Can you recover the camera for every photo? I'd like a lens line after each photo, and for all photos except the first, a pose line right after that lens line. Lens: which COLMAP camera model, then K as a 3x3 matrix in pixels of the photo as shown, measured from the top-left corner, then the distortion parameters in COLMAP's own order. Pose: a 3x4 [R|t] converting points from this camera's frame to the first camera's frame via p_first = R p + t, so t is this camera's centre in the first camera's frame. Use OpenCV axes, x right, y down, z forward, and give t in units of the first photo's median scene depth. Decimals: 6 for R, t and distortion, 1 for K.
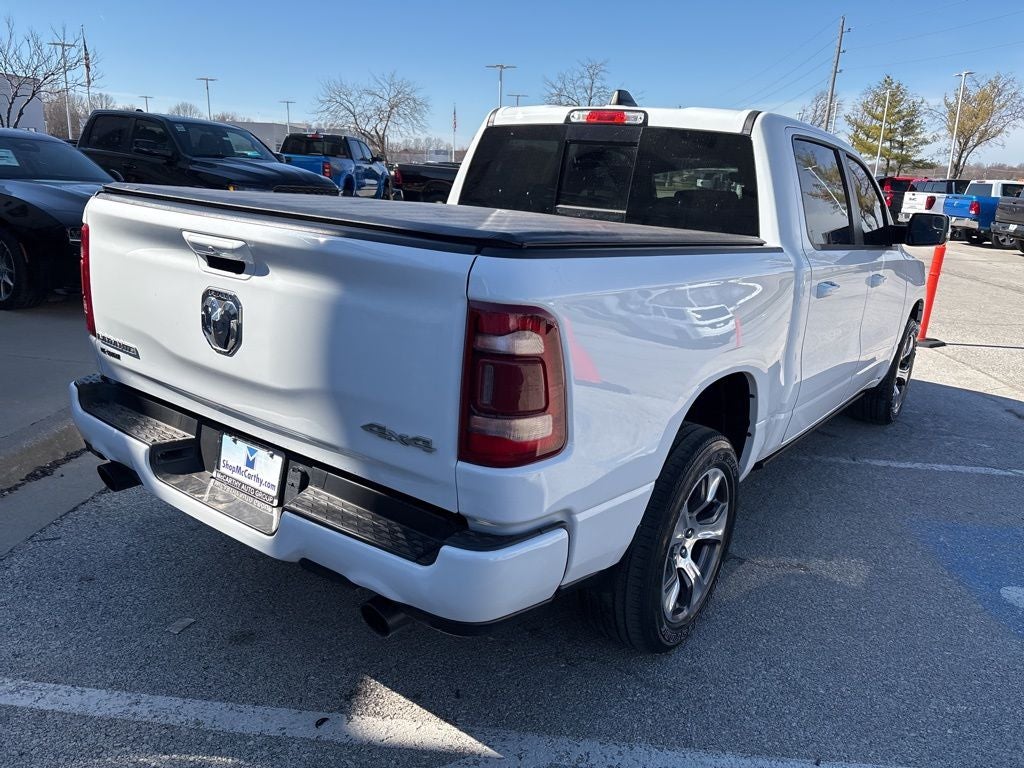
lens RADIAL K [[783.6, 0, 512.3], [0, 783.6, 377.9], [0, 0, 1]] dist [0.015459, -0.000753]
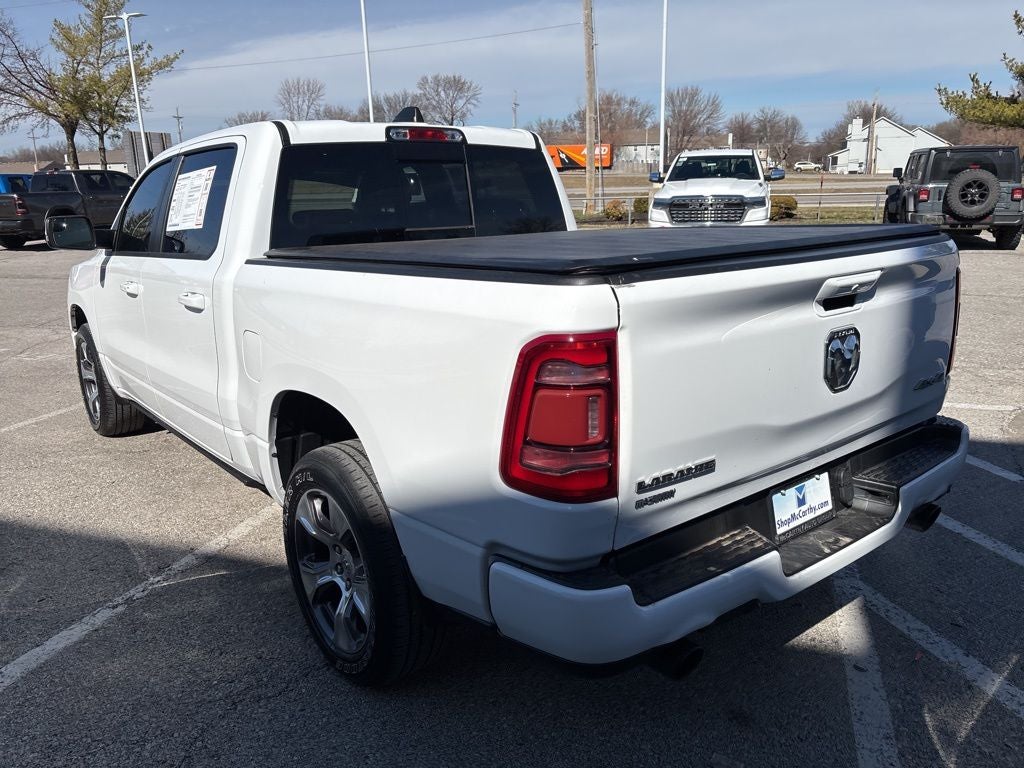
lens RADIAL K [[776.8, 0, 512.9], [0, 776.8, 370.9], [0, 0, 1]] dist [0.047132, -0.062016]
pose [[0.262377, -0.291539, 0.919872, -1.111010], [0.286294, 0.933866, 0.214314, -0.310093], [-0.921517, 0.207123, 0.328490, 0.846645]]
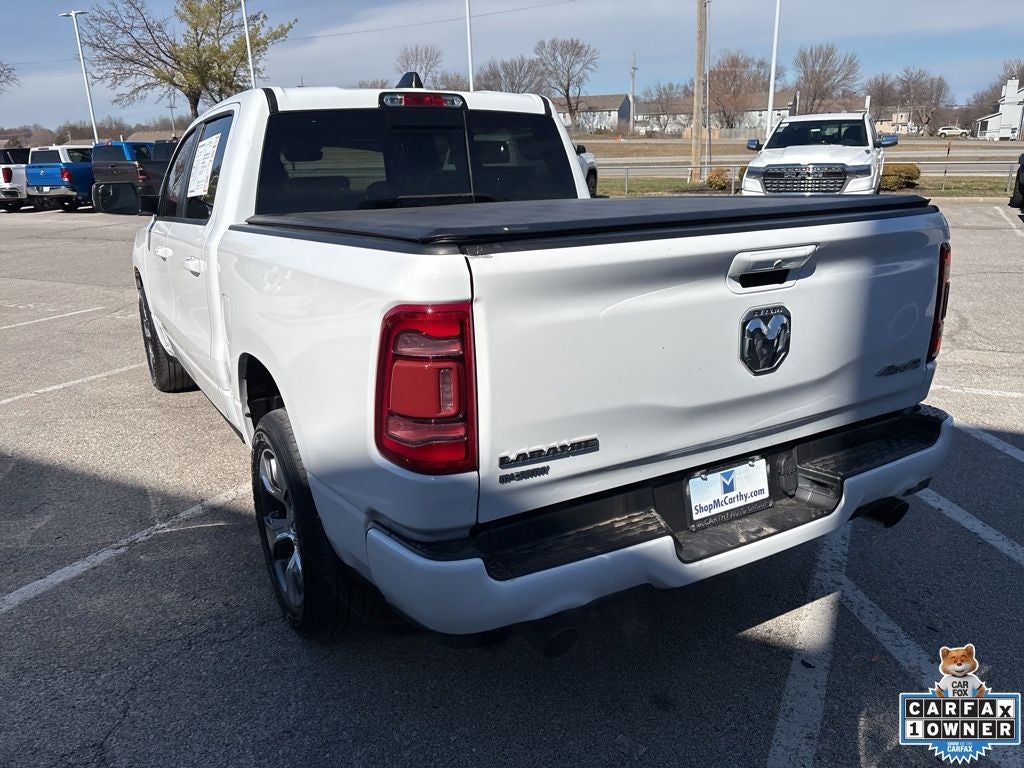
lens RADIAL K [[775.9, 0, 512.0], [0, 775.9, 384.0], [0, 0, 1]] dist [0.063924, -0.079068]
pose [[0.398620, -0.326270, 0.857117, -1.038439], [0.282239, 0.932864, 0.223843, -0.251341], [-0.872607, 0.152683, 0.463945, 0.669711]]
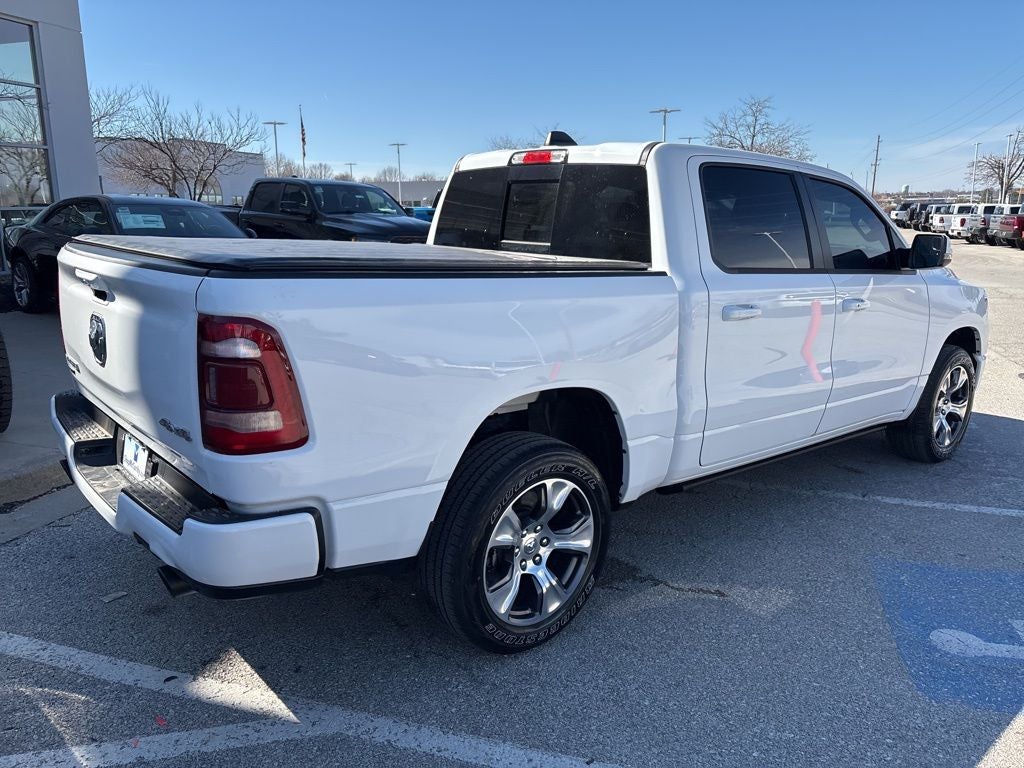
lens RADIAL K [[775.9, 0, 512.0], [0, 775.9, 384.0], [0, 0, 1]] dist [0.063924, -0.079068]
pose [[0.971829, 0.004526, -0.235644, 0.447991], [-0.015969, 0.998782, -0.046675, 0.036790], [0.235146, 0.049123, 0.970718, -0.036842]]
